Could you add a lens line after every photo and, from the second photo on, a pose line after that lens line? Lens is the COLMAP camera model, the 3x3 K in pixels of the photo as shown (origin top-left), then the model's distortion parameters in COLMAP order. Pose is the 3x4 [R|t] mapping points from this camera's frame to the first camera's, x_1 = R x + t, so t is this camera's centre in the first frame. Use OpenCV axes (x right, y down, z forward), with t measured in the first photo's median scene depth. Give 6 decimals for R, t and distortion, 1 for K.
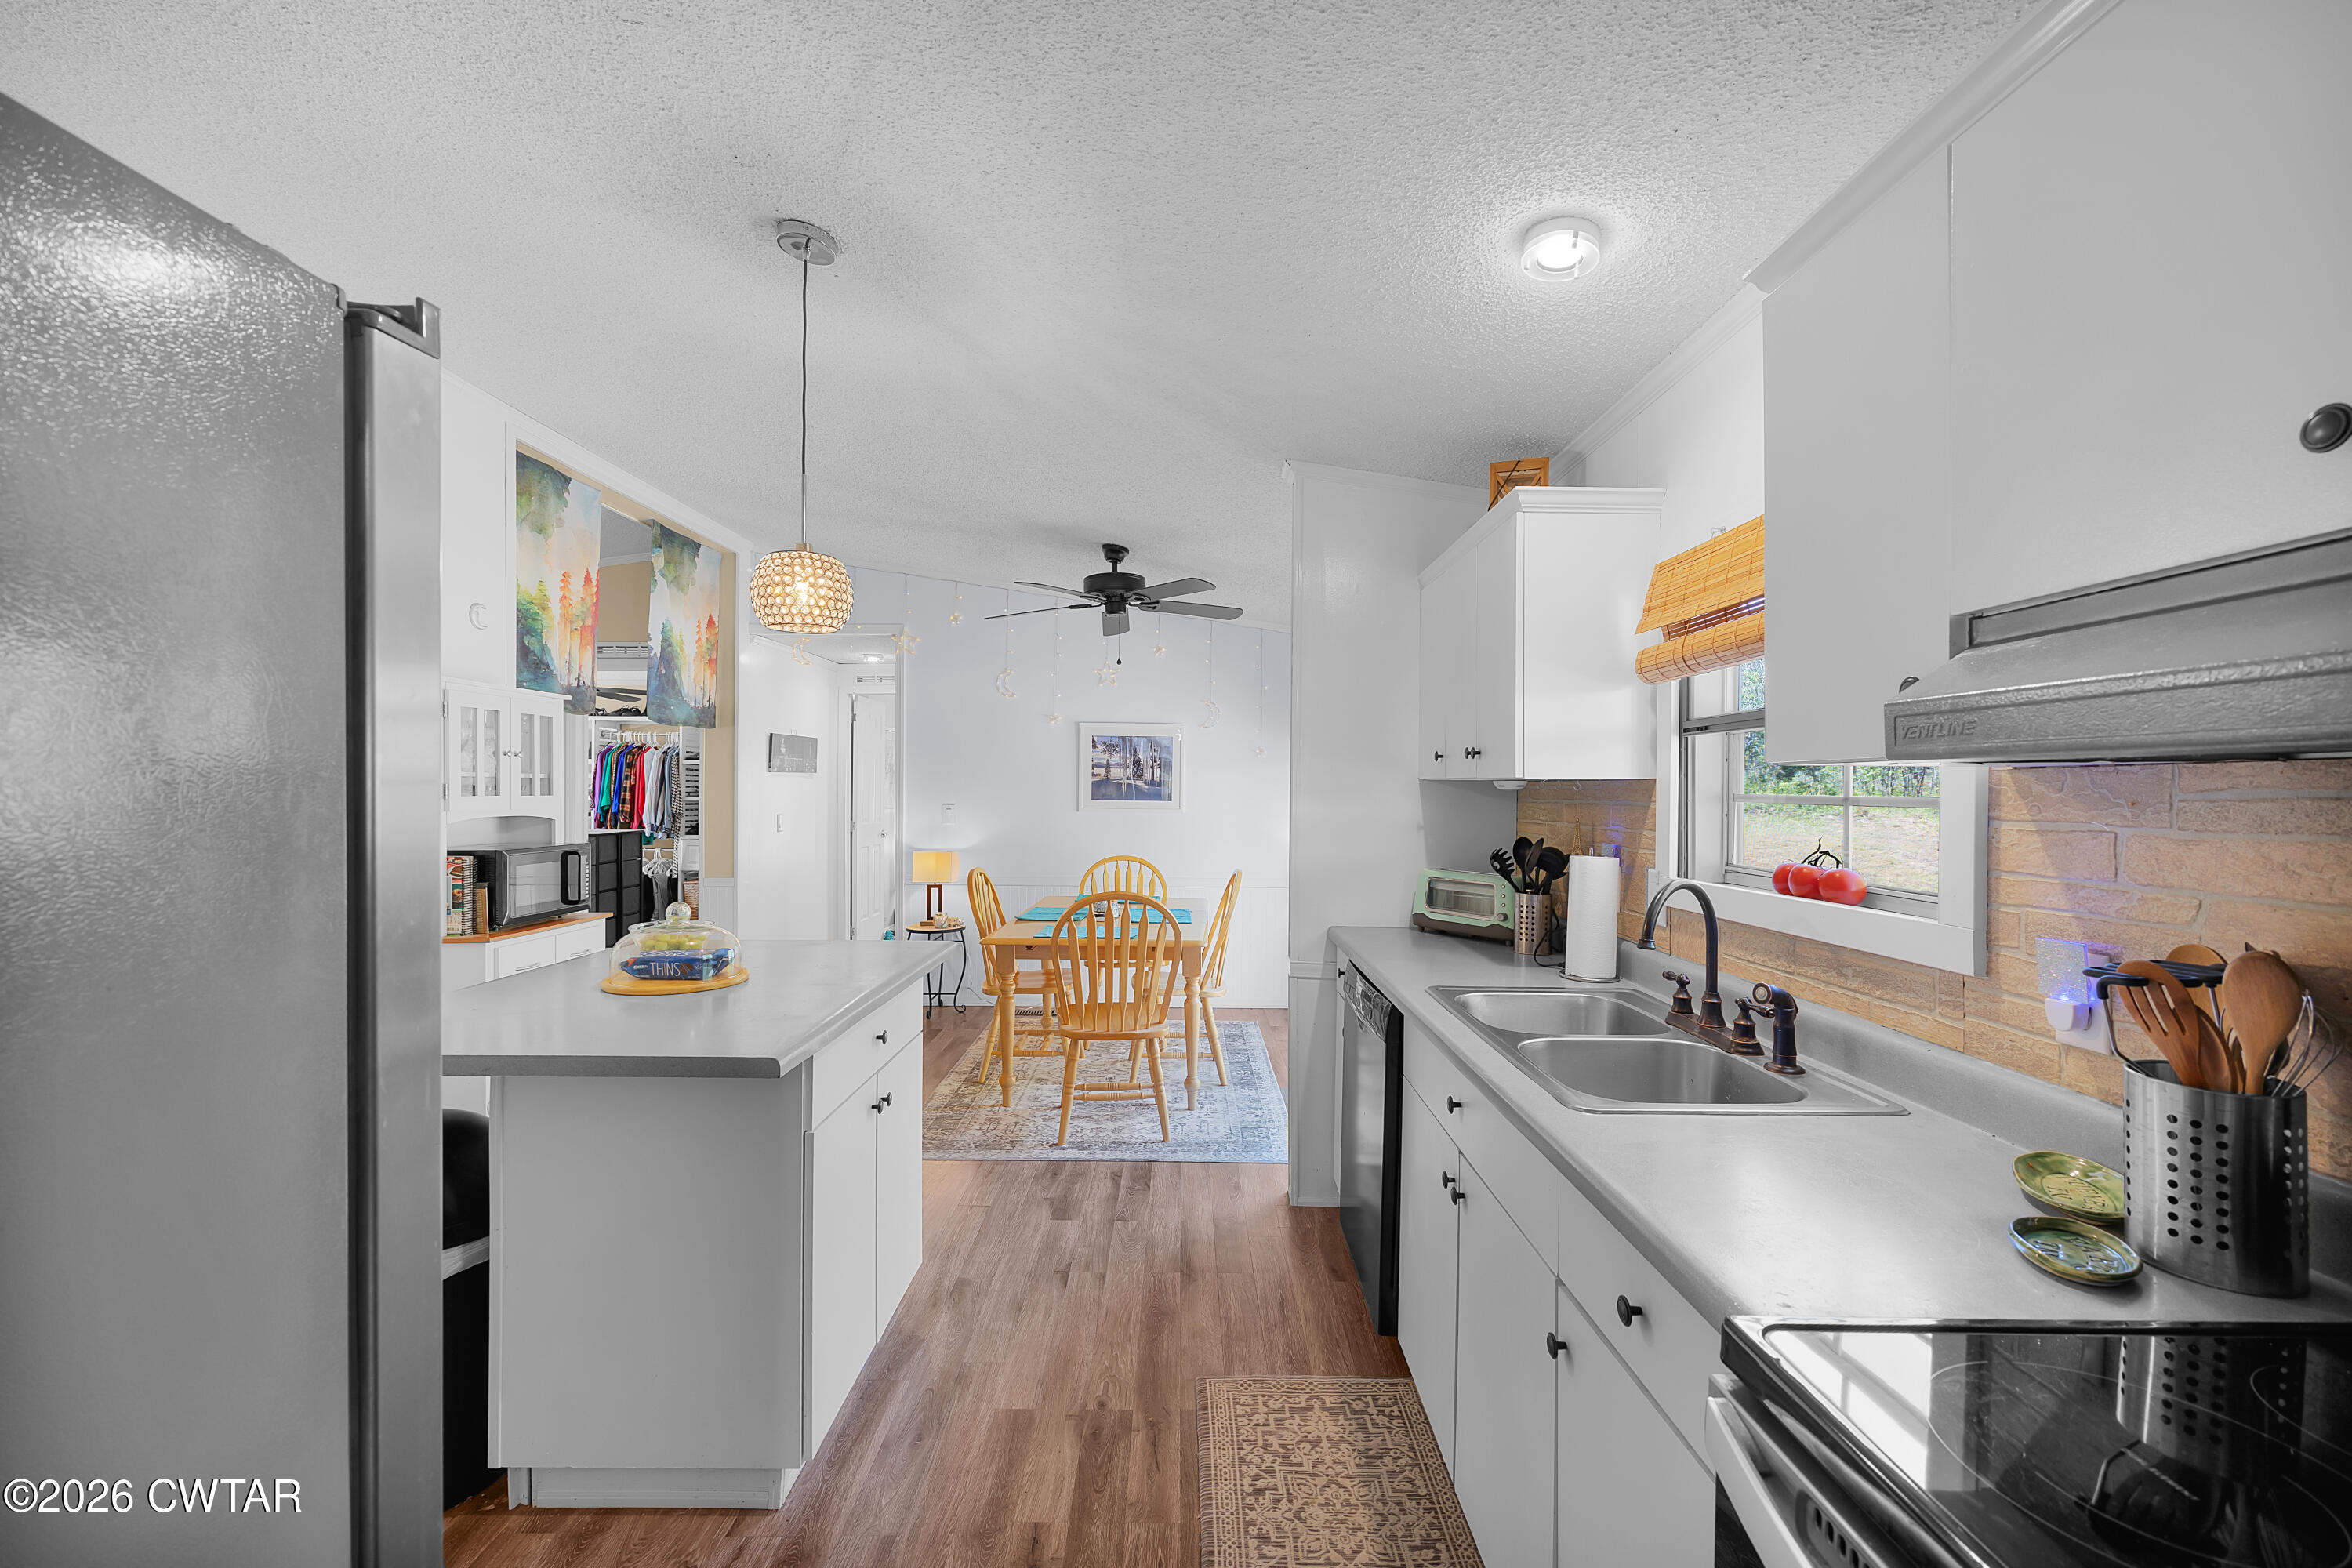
lens RADIAL K [[958.5, 0, 1181.1], [0, 958.5, 793.3], [0, 0, 1]] dist [-0.001002, 0.000793]
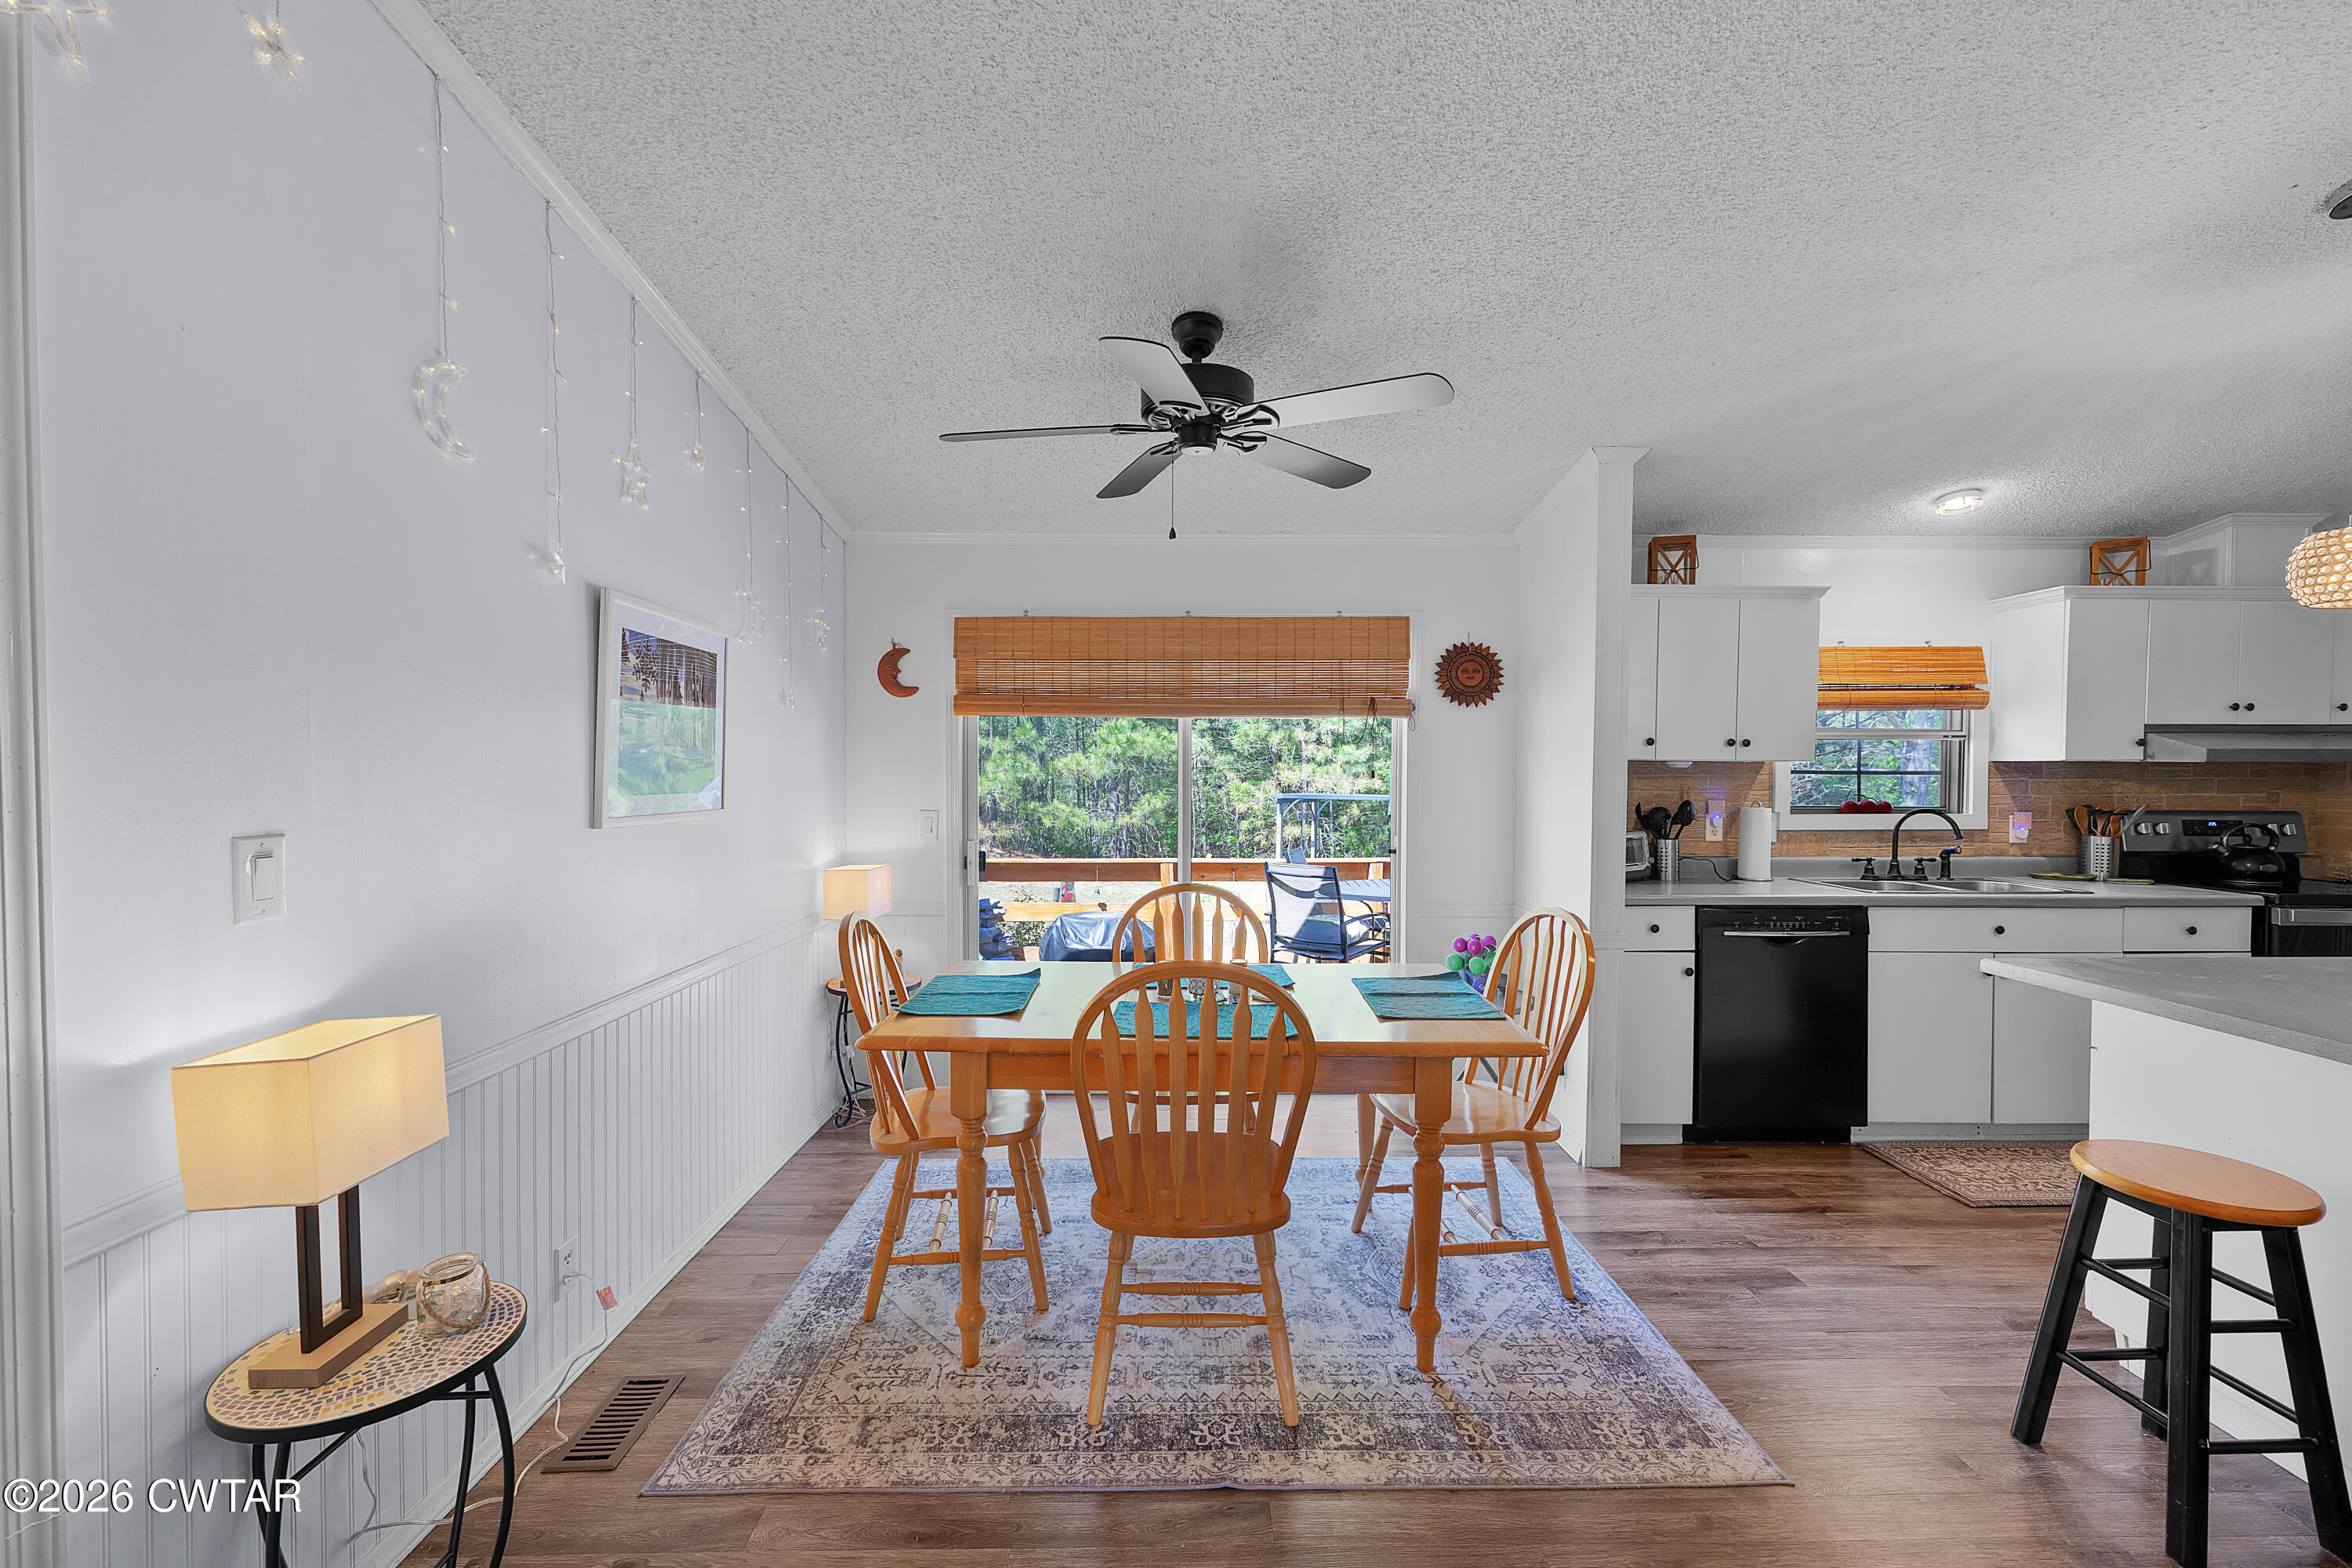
lens RADIAL K [[958.5, 0, 1181.1], [0, 958.5, 793.3], [0, 0, 1]] dist [-0.001002, 0.000793]
pose [[-0.007640, -0.031246, 0.999483, -0.949105], [0.001934, 0.999509, 0.031261, -0.010717], [-0.999969, 0.002172, -0.007575, 1.542517]]
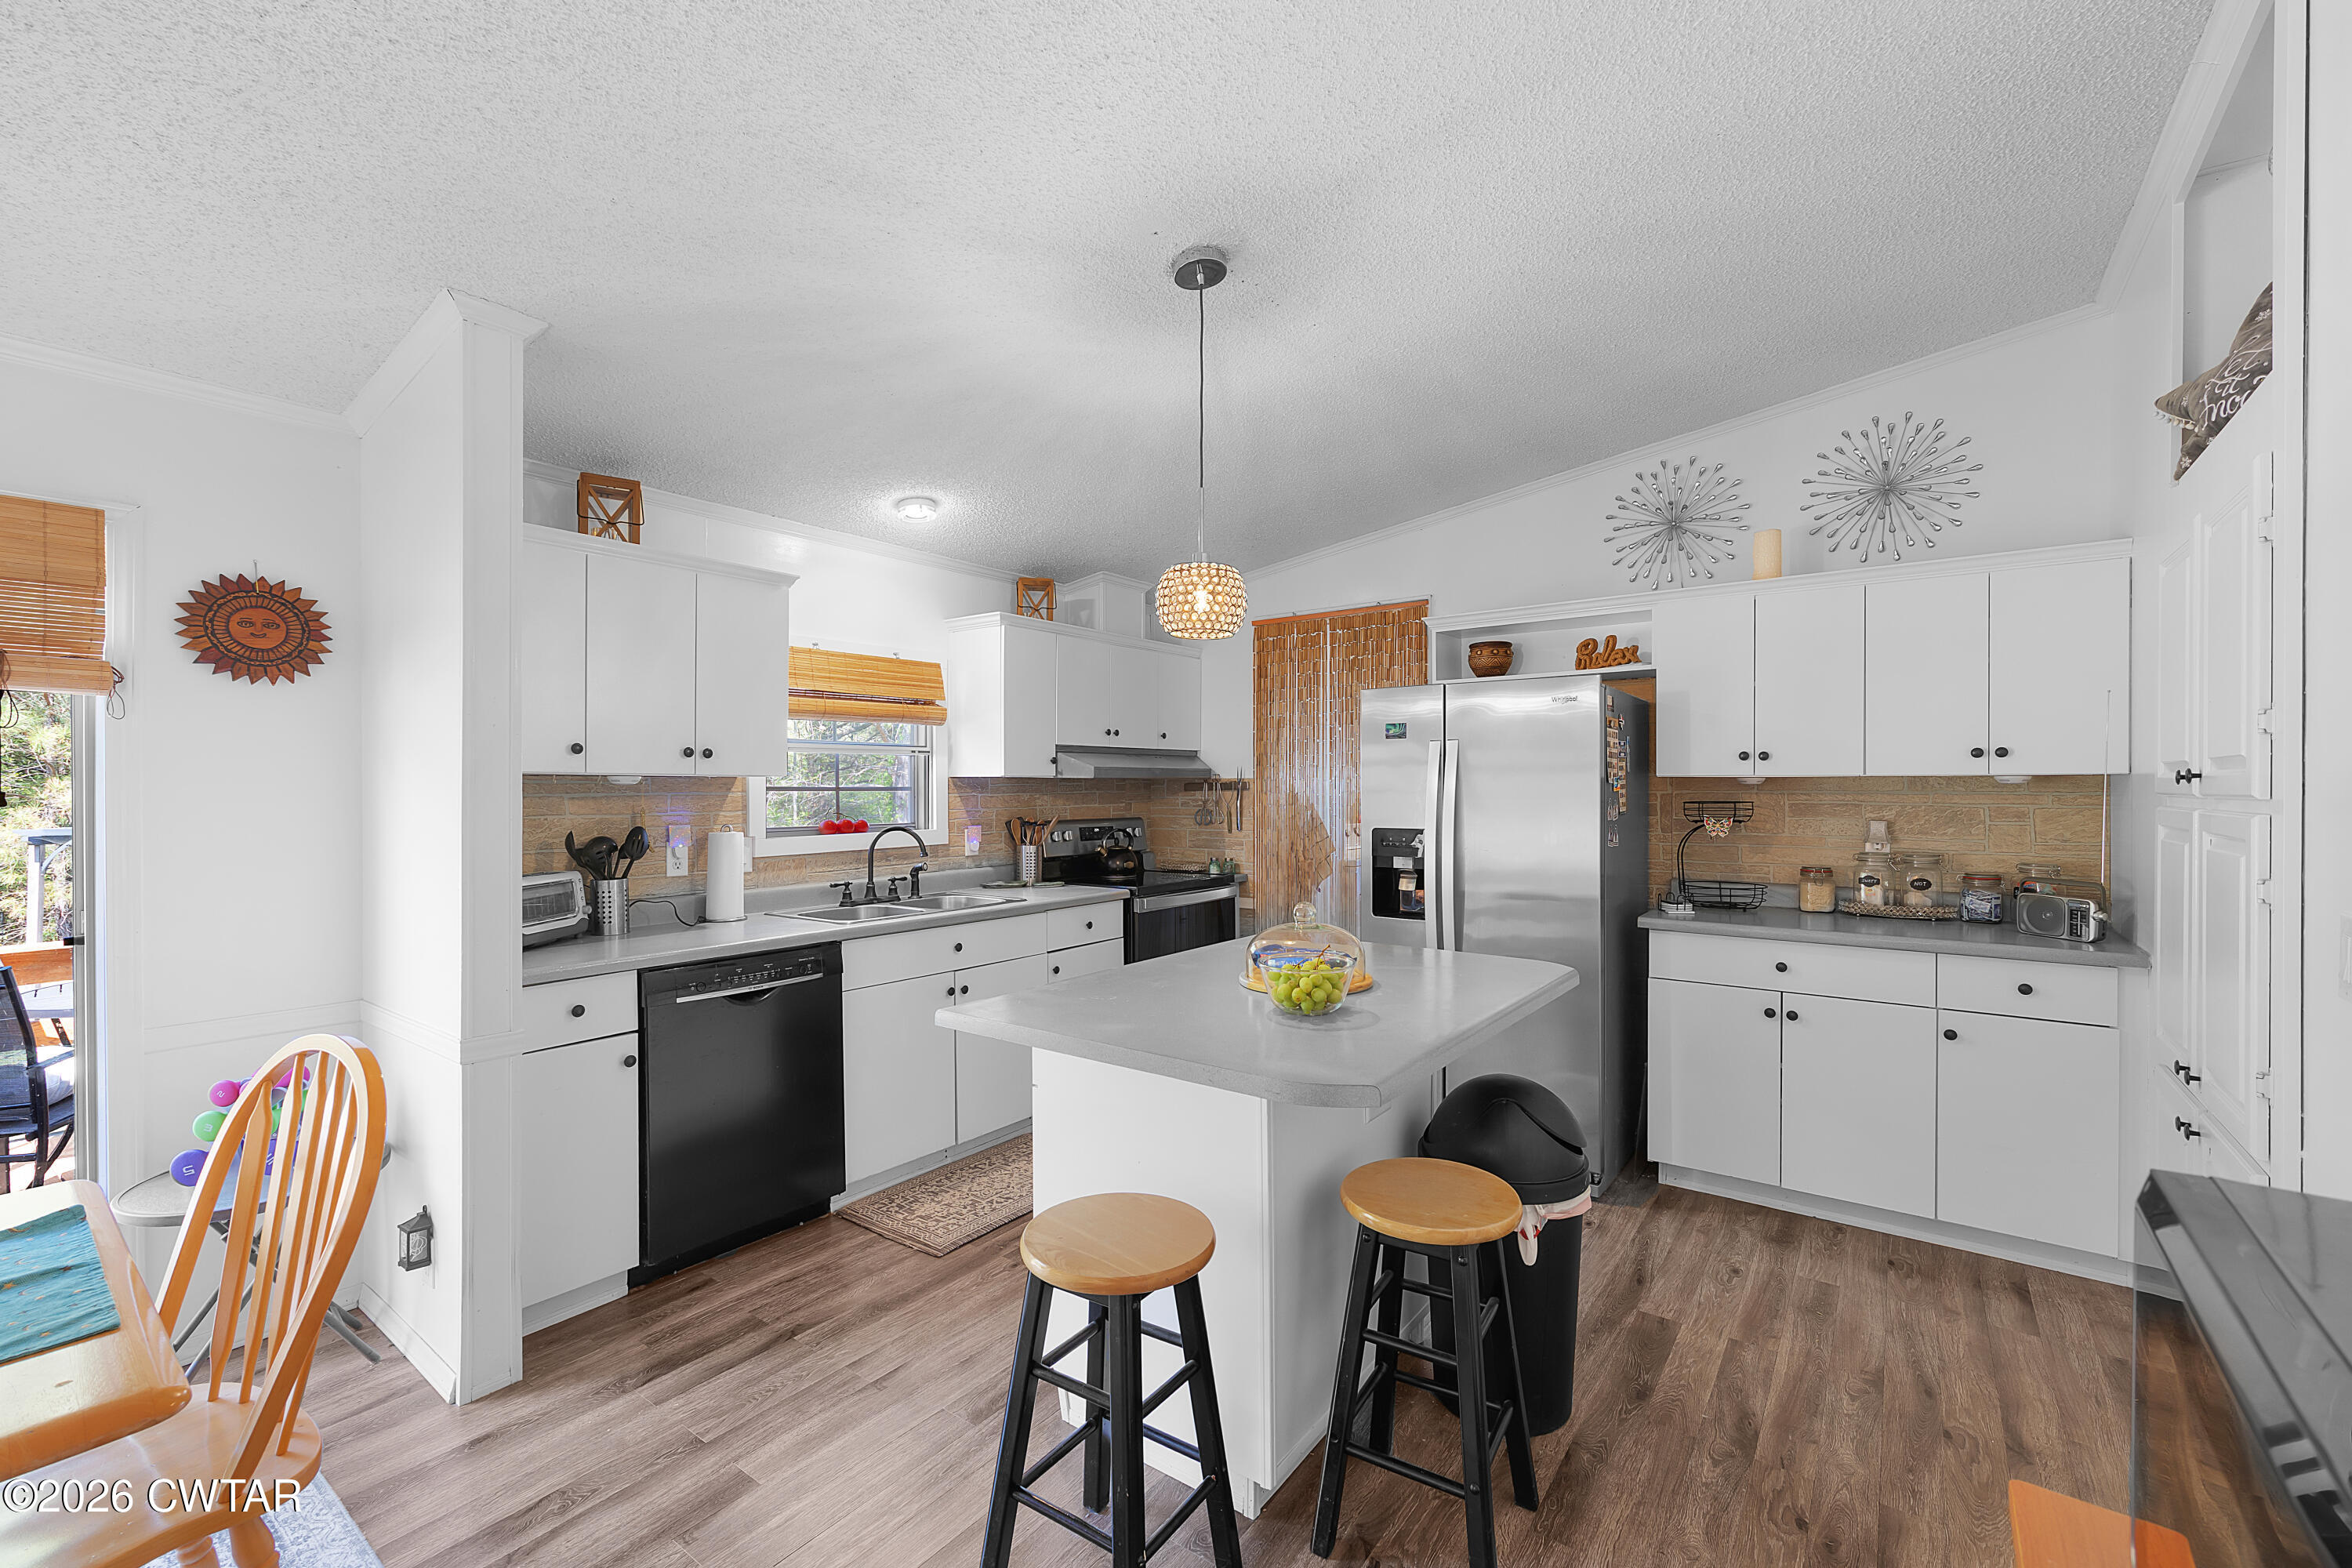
lens RADIAL K [[980.0, 0, 1176.0], [0, 980.0, 784.0], [0, 0, 1]] dist [-0.000939, 0.000249]
pose [[-0.800196, -0.002982, 0.599732, -0.723947], [0.000473, 0.999984, 0.005602, -0.009215], [-0.599739, 0.004766, -0.800182, 1.333982]]
